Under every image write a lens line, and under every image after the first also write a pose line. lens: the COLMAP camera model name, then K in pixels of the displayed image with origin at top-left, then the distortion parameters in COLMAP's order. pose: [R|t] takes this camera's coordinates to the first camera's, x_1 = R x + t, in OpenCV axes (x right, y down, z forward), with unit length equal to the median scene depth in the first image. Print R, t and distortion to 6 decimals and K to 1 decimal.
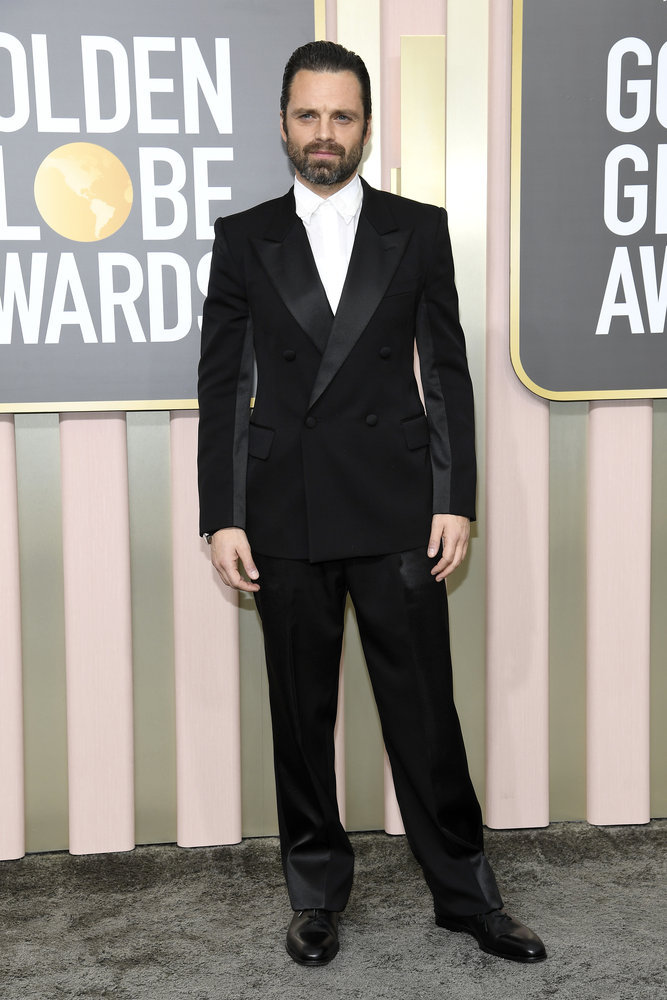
lens RADIAL K [[1887.9, 0, 363.1], [0, 1887.9, 509.8], [0, 0, 1]] dist [0.429168, 0.000000]
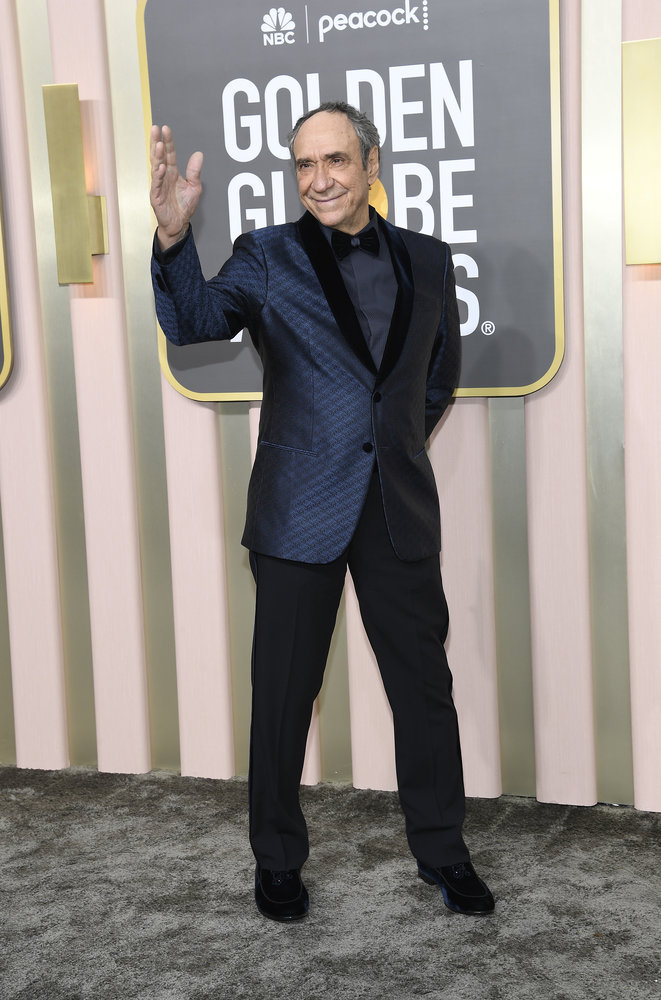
lens RADIAL K [[1785.9, 0, 328.2], [0, 1785.9, 485.0], [0, 0, 1]] dist [0.342476, 0.000000]
pose [[0.893870, 0.033226, -0.447094, 0.326589], [-0.032534, 0.999428, 0.009227, -0.010012], [0.447144, 0.006298, 0.894440, 0.044082]]
